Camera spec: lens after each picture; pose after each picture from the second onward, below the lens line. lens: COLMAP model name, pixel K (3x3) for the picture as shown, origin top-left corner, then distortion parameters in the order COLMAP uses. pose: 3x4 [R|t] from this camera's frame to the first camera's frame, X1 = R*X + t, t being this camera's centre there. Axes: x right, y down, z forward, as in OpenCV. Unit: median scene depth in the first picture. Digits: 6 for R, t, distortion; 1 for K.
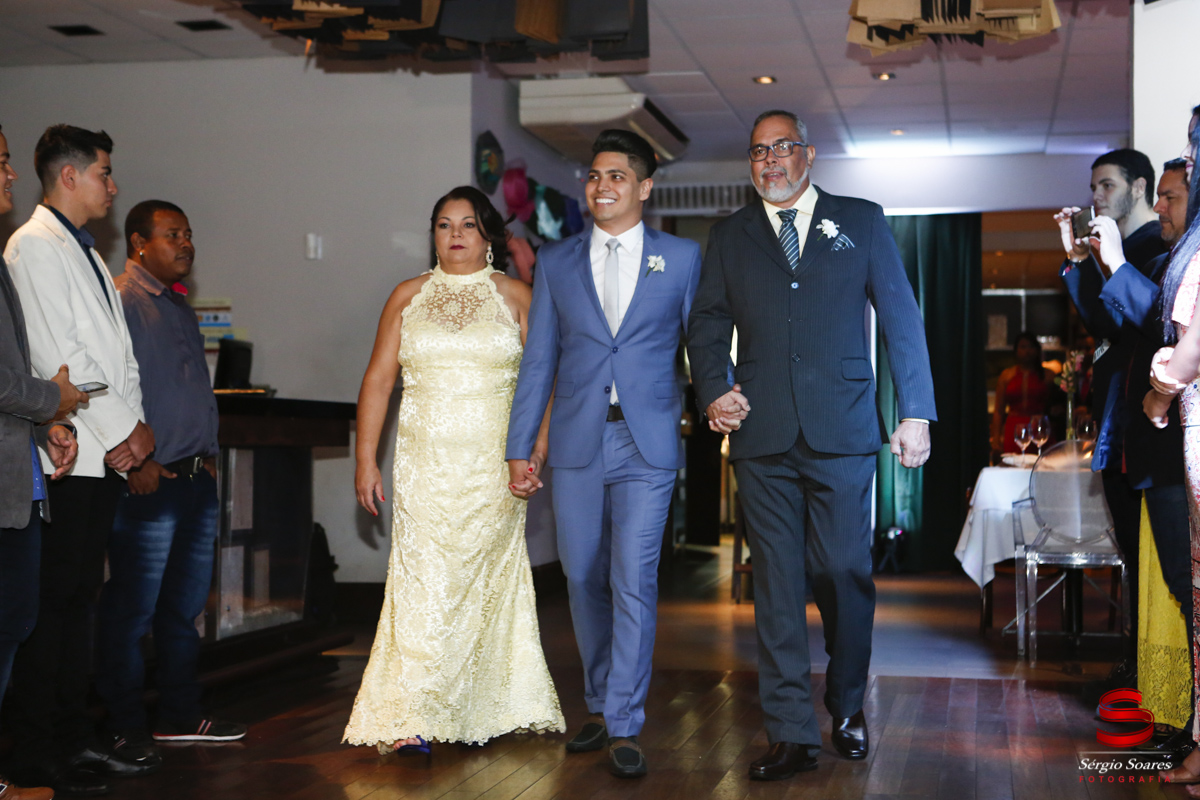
lens RADIAL K [[1931.9, 0, 593.8], [0, 1931.9, 406.3], [0, 0, 1]] dist [0.220102, 0.000000]
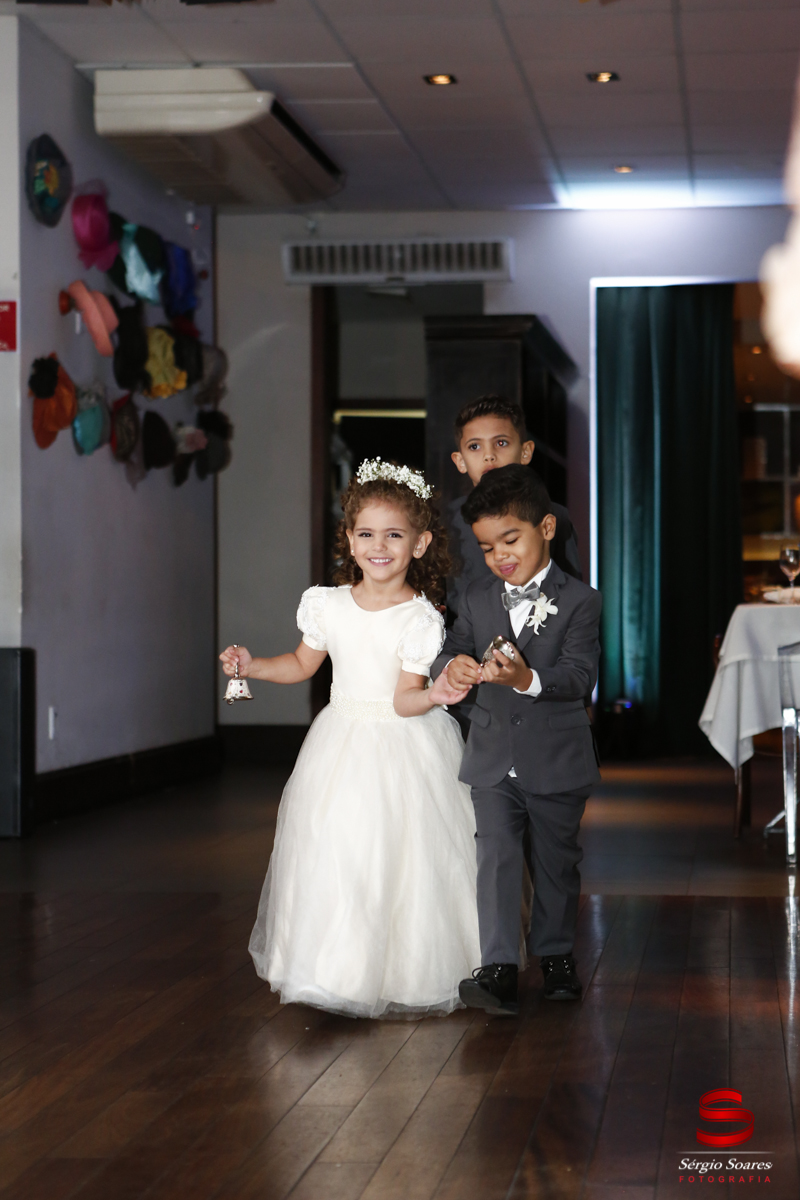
lens RADIAL K [[2372.2, 0, 404.1], [0, 2372.2, 595.6], [0, 0, 1]] dist [0.443457, 0.000000]
pose [[0.998226, -0.008867, 0.058872, 0.021651], [0.008153, 0.999891, 0.012346, 0.014675], [-0.058975, -0.011844, 0.998189, 0.108984]]
